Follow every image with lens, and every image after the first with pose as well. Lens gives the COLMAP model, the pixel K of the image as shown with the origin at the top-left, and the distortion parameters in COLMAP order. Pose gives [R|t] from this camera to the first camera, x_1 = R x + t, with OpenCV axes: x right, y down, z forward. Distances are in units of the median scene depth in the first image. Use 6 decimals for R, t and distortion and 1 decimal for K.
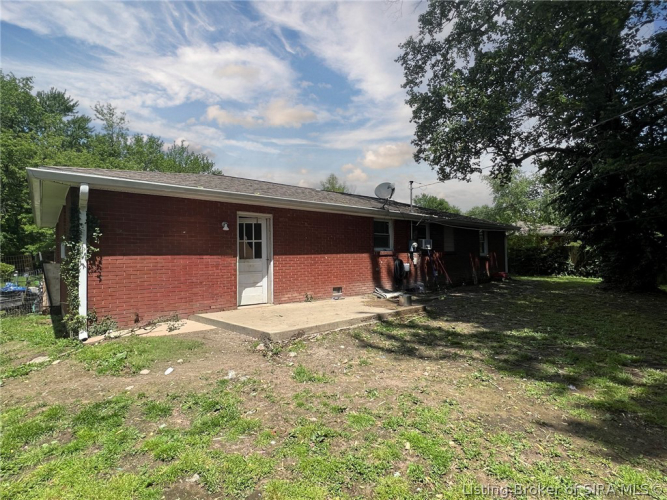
lens RADIAL K [[342.4, 0, 333.5], [0, 342.4, 250.0], [0, 0, 1]] dist [0.001541, 0.000328]
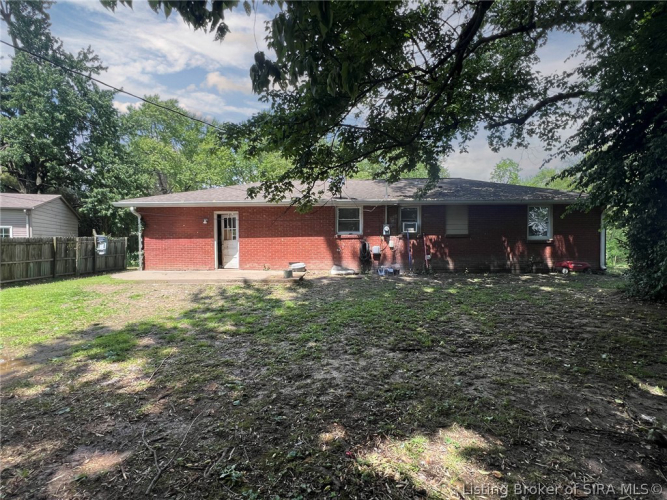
lens RADIAL K [[342.4, 0, 333.5], [0, 342.4, 250.0], [0, 0, 1]] dist [0.001541, 0.000328]
pose [[0.728762, 0.036472, -0.683795, 0.913039], [0.009031, 0.997982, 0.062854, -0.018495], [0.684707, -0.051981, 0.726962, 0.129647]]
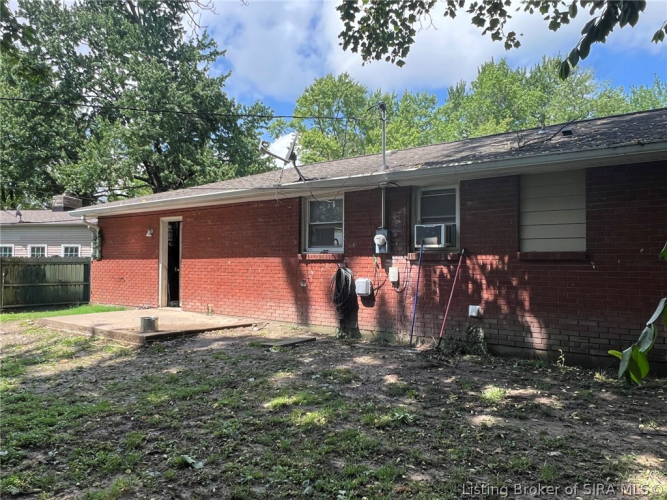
lens RADIAL K [[487.7, 0, 333.5], [0, 487.7, 250.0], [0, 0, 1]] dist [0.005236, -0.000317]
pose [[0.202060, -0.002252, -0.979370, 0.952595], [0.017914, 0.999839, 0.001397, -0.002991], [0.979209, -0.017827, 0.202068, 0.873069]]
